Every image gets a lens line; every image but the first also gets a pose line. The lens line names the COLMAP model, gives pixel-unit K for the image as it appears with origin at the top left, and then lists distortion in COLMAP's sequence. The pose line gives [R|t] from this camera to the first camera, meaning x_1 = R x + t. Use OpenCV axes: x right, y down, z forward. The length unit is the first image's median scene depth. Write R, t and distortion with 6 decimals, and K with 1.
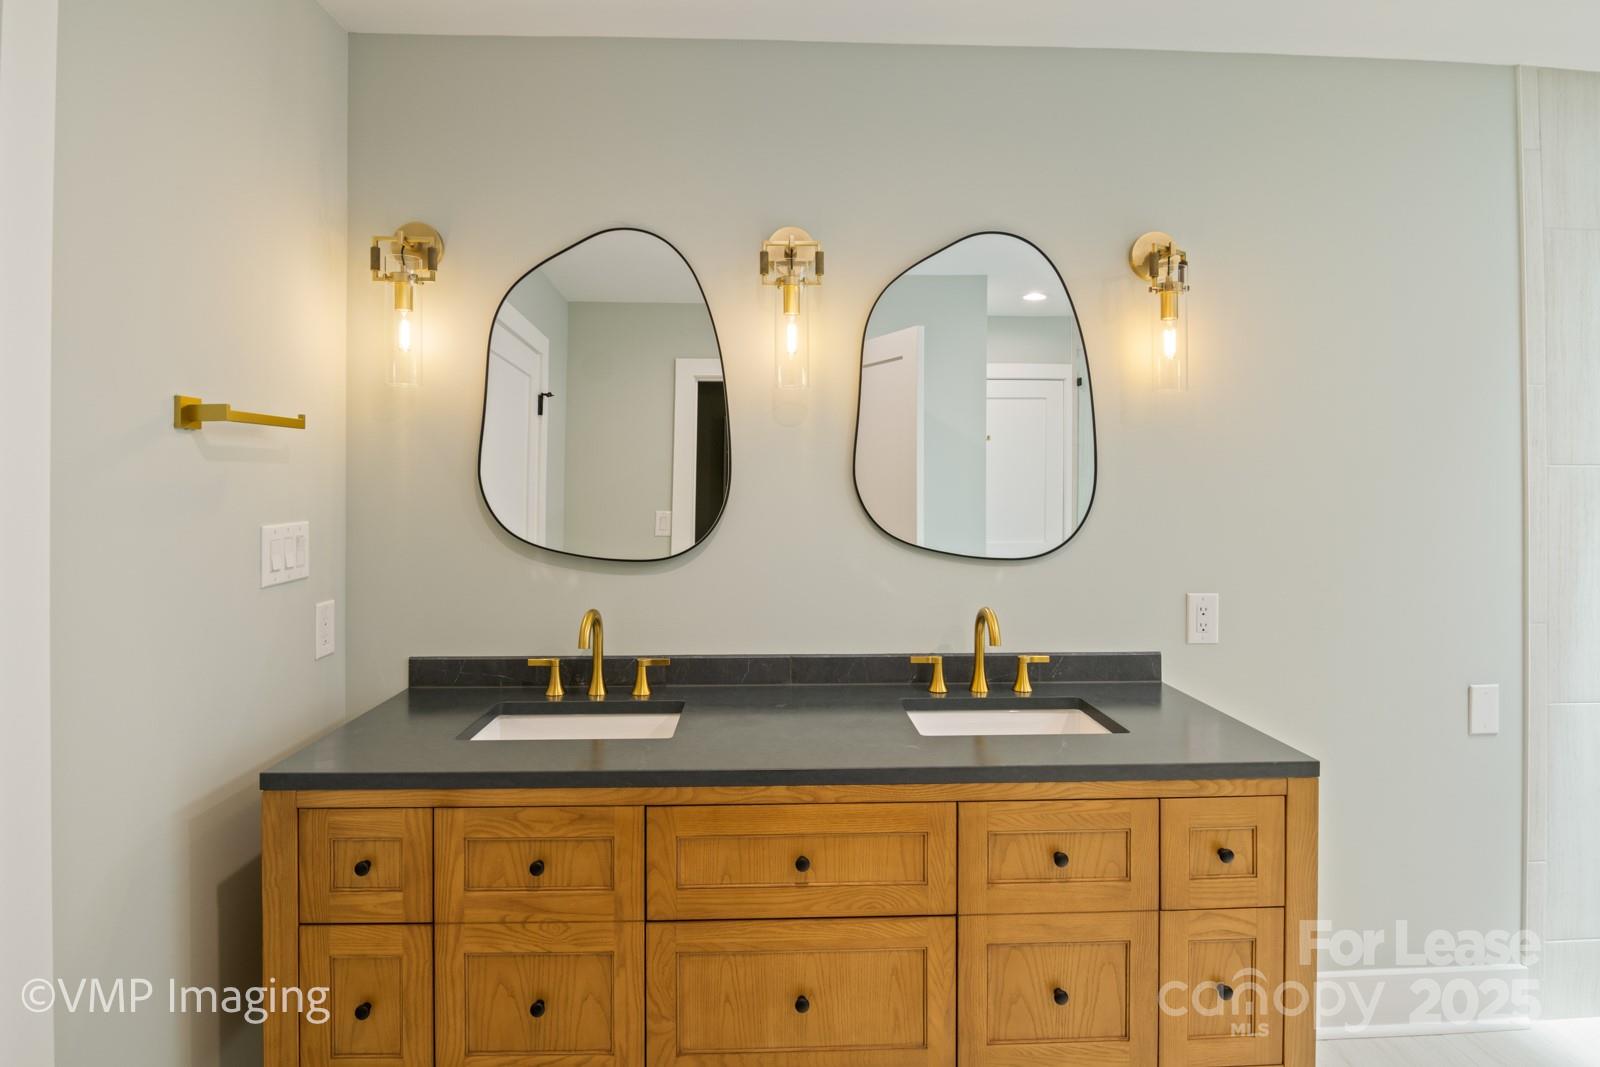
lens RADIAL K [[838.4, 0, 791.1], [0, 838.4, 485.2], [0, 0, 1]] dist [-0.004415, -0.001185]
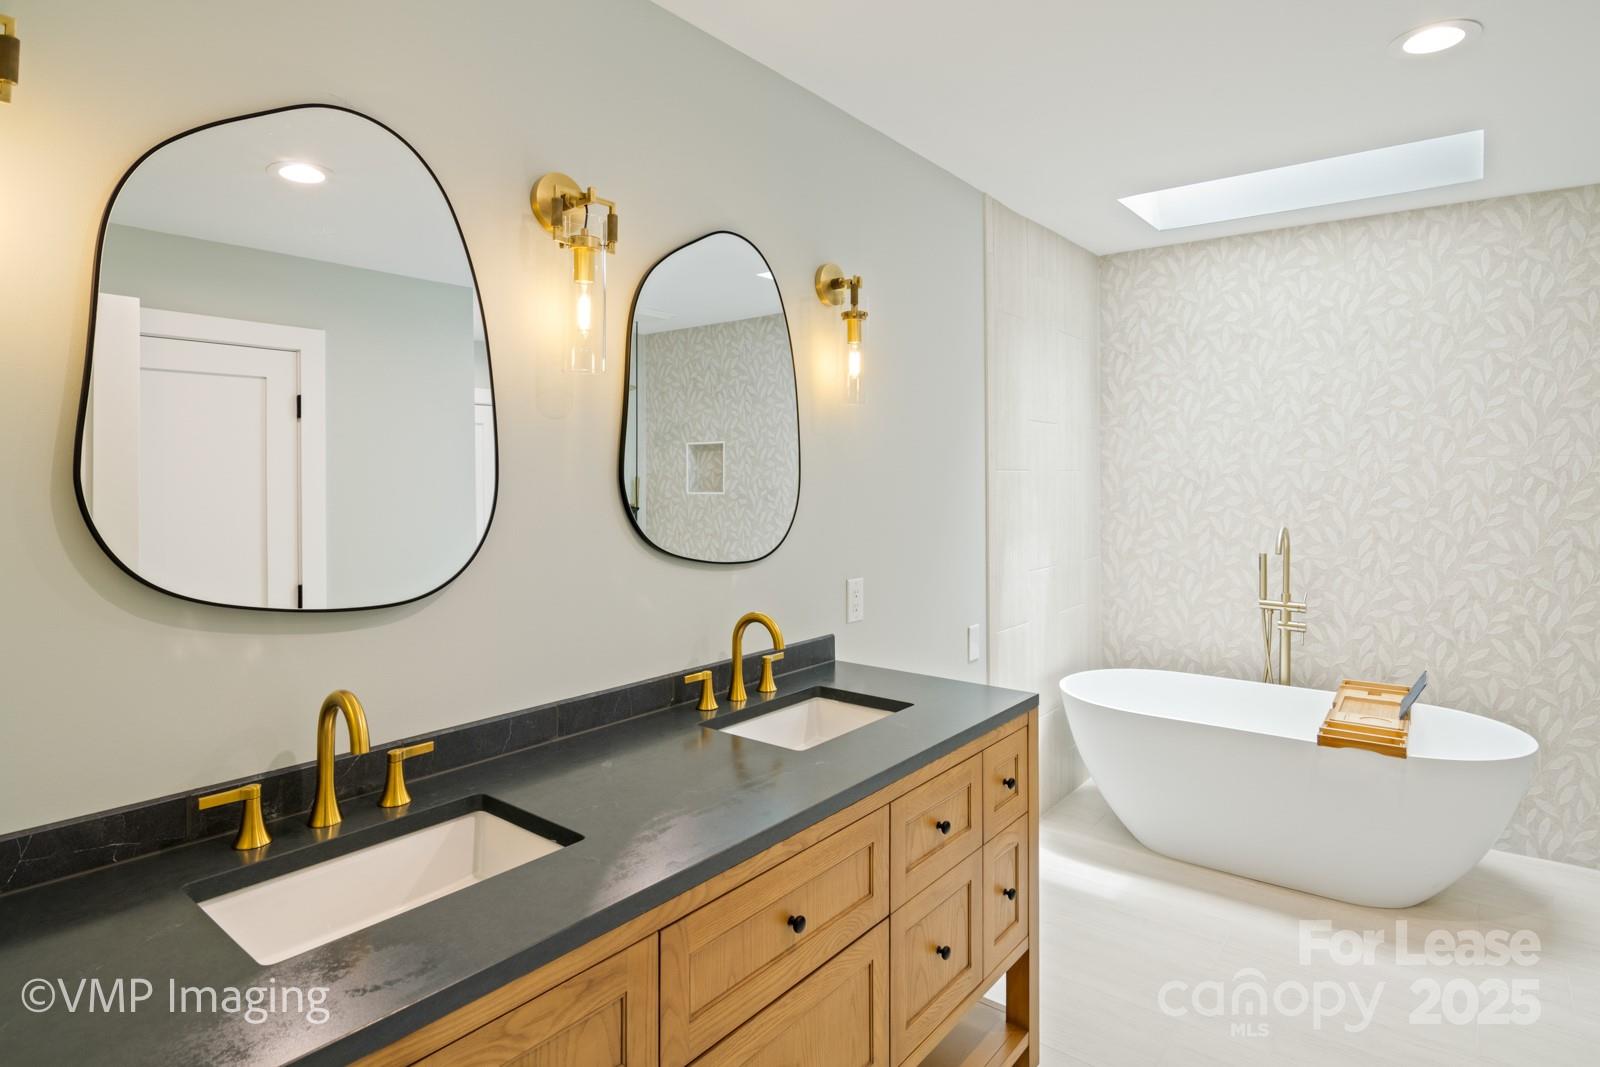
lens RADIAL K [[838.4, 0, 791.1], [0, 838.4, 485.2], [0, 0, 1]] dist [-0.004415, -0.001185]
pose [[0.666454, -0.009482, 0.745486, -0.628975], [0.009362, 0.999947, 0.004349, -0.011001], [-0.745488, 0.004081, 0.666507, 0.412134]]
